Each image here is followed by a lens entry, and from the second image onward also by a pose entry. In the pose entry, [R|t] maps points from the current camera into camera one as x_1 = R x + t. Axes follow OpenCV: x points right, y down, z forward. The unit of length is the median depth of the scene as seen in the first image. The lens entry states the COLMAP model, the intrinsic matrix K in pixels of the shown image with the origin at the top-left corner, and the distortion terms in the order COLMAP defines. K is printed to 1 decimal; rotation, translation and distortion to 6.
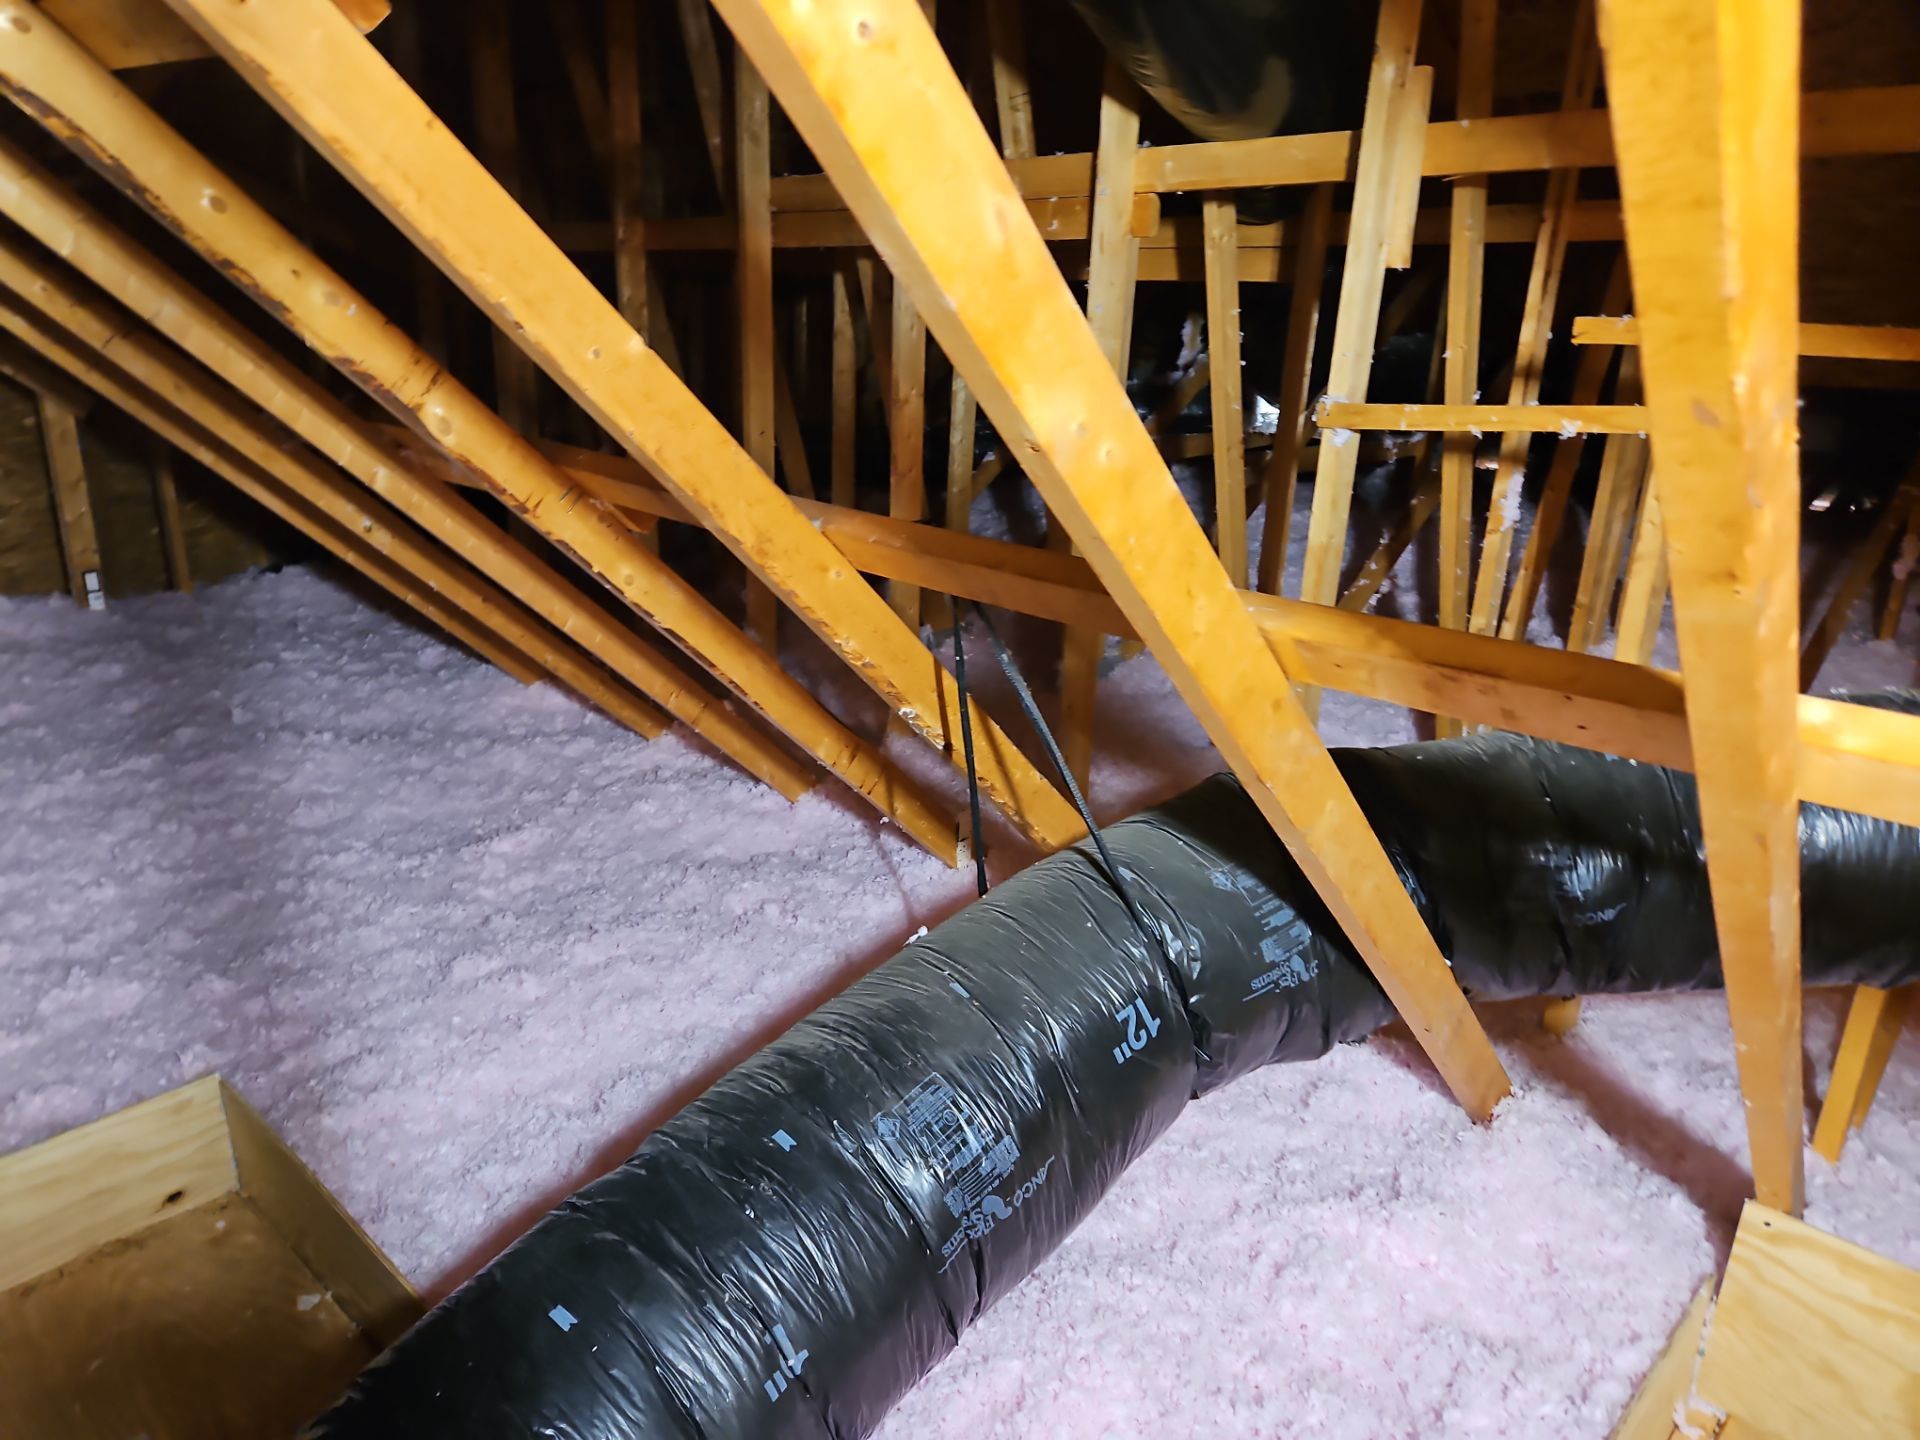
lens RADIAL K [[1310.9, 0, 960.0], [0, 1310.9, 720.0], [0, 0, 1]] dist [0.075817, -0.045268]
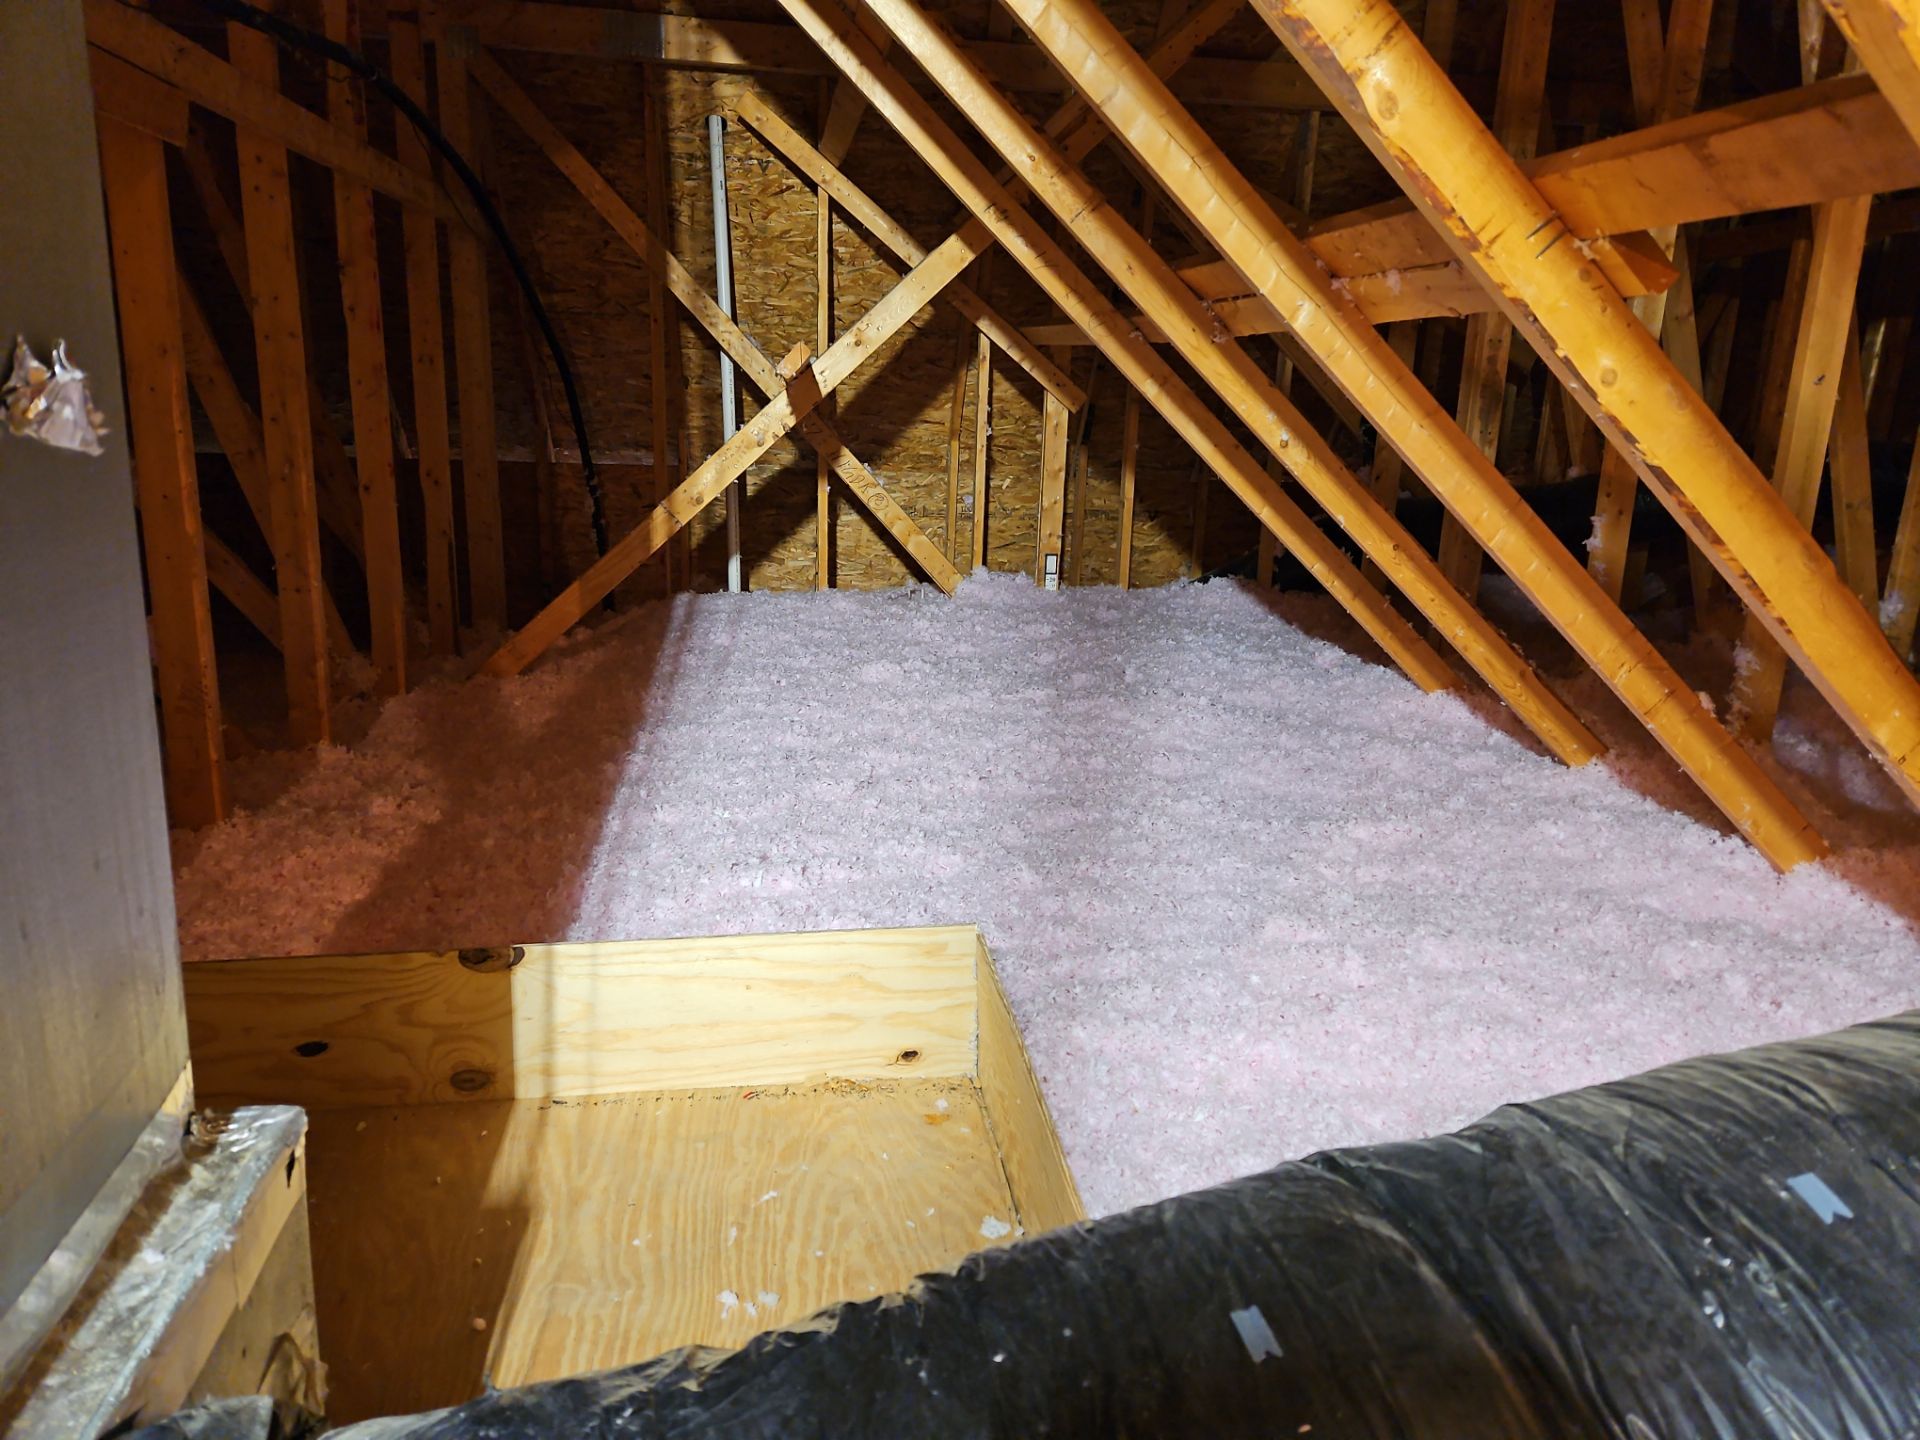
lens RADIAL K [[1354.5, 0, 956.0], [0, 1354.5, 680.2], [0, 0, 1]] dist [0.094768, -0.076884]
pose [[0.779653, 0.137784, -0.610865, -0.041232], [-0.205384, 0.977798, -0.041586, 0.096342], [0.591573, 0.157884, 0.790642, 0.187346]]
